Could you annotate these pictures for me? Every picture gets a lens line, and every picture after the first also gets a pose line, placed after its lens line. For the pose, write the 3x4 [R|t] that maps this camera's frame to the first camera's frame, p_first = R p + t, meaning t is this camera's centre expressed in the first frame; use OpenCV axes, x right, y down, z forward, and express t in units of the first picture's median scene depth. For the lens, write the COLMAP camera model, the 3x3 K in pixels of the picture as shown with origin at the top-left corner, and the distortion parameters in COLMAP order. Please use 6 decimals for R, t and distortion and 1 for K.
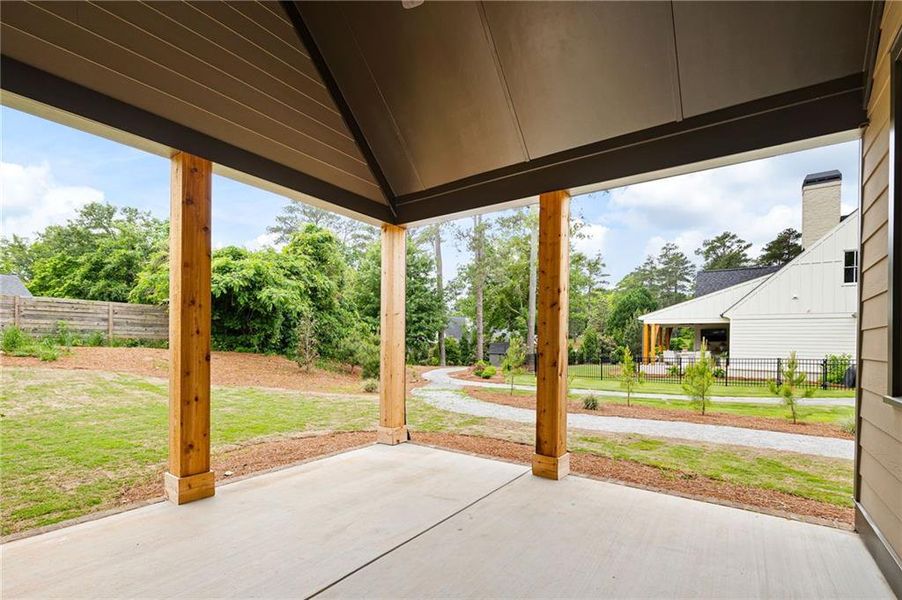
lens RADIAL K [[410.9, 0, 452.4], [0, 410.9, 342.0], [0, 0, 1]] dist [0.000191, -0.000052]
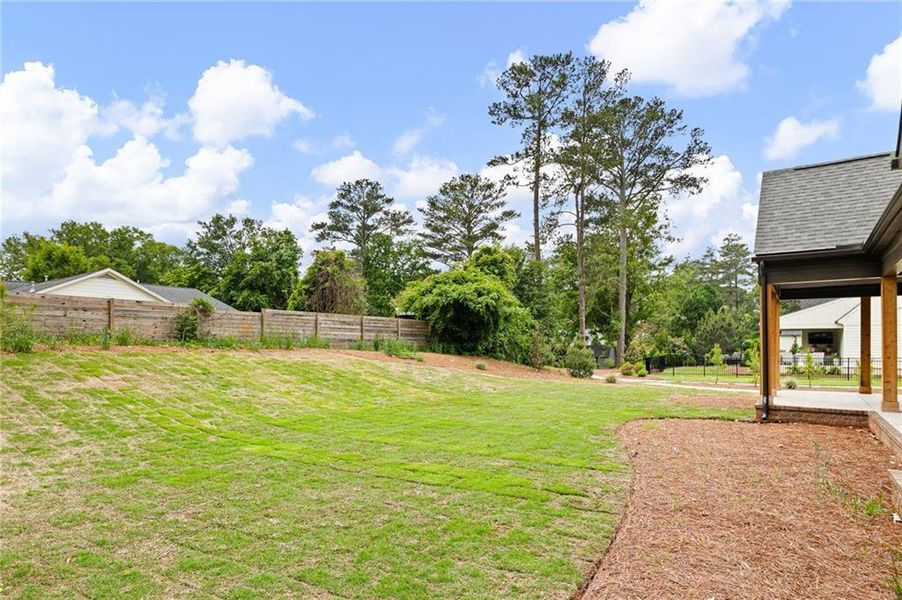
lens RADIAL K [[495.0, 0, 452.1], [0, 495.0, 344.2], [0, 0, 1]] dist [-0.000933, -0.000181]
pose [[0.999971, -0.007488, 0.001243, -0.370326], [0.007490, 0.999971, -0.001684, -0.005373], [-0.001231, 0.001694, 0.999998, -0.345016]]
